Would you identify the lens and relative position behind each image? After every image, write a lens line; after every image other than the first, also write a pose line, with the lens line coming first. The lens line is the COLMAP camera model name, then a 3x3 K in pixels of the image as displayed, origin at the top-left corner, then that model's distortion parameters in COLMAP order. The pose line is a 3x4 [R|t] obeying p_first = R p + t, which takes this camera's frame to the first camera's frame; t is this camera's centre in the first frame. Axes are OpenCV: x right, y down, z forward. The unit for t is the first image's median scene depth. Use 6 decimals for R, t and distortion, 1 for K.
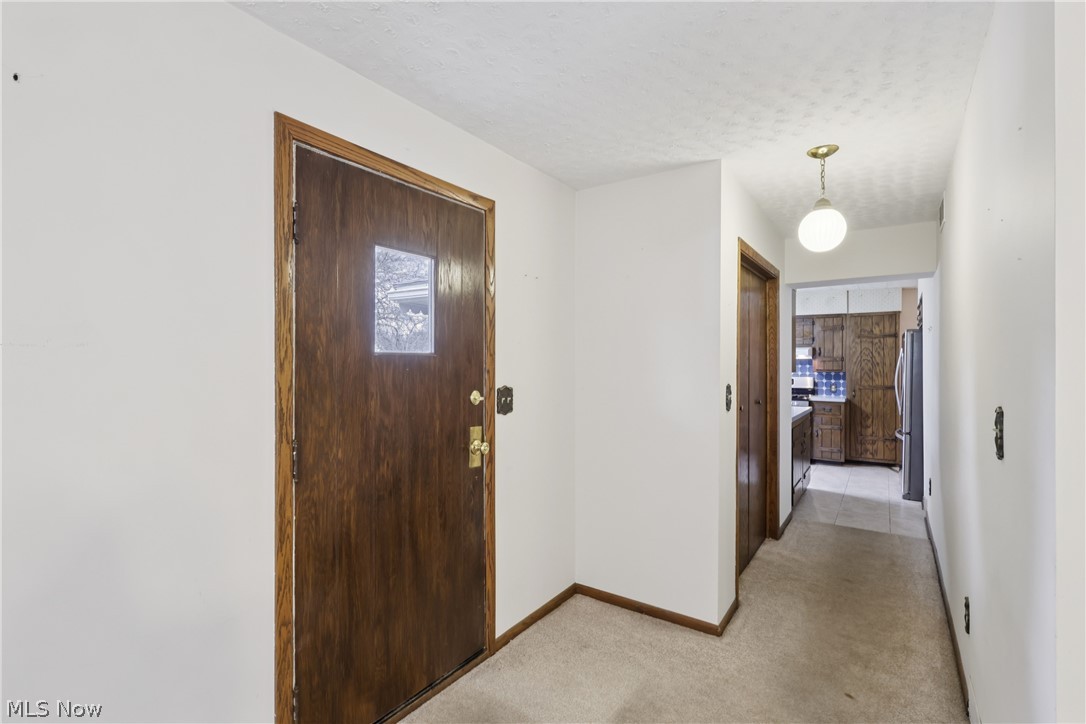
lens RADIAL K [[504.1, 0, 539.2], [0, 504.1, 366.7], [0, 0, 1]] dist [-0.007897, 0.001235]
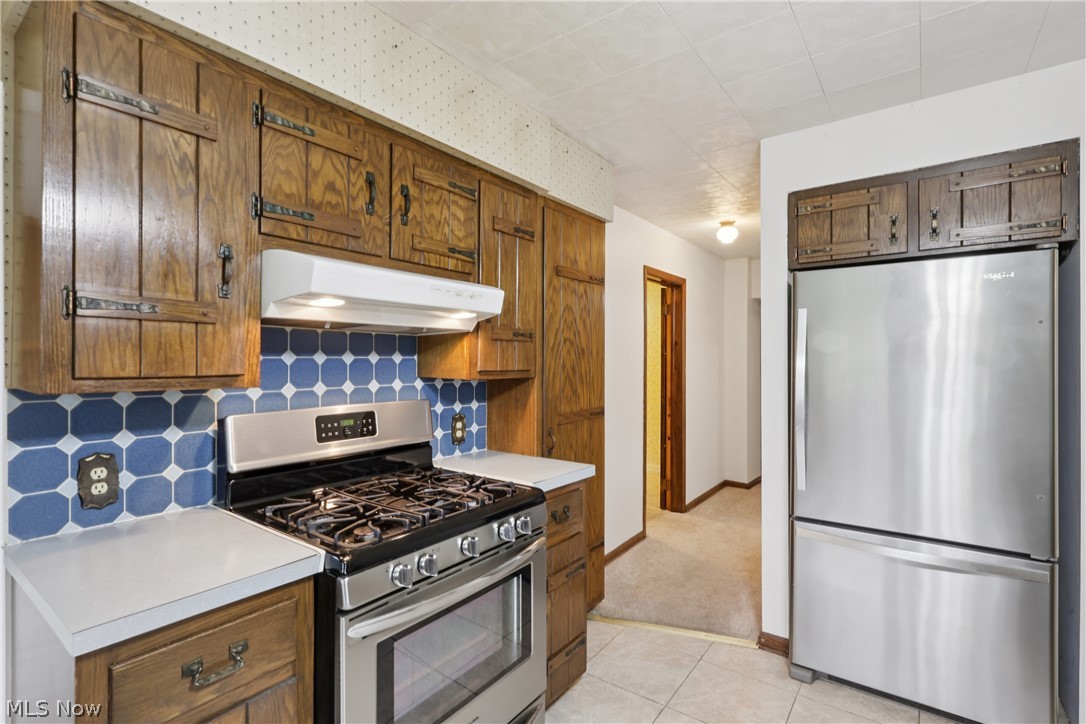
lens RADIAL K [[504.1, 0, 543.2], [0, 504.1, 360.1], [0, 0, 1]] dist [-0.007897, 0.001235]
pose [[0.044091, -0.000841, 0.999027, 0.297936], [0.005195, 0.999986, 0.000613, -0.000042], [-0.999014, 0.005163, 0.044095, 1.005143]]
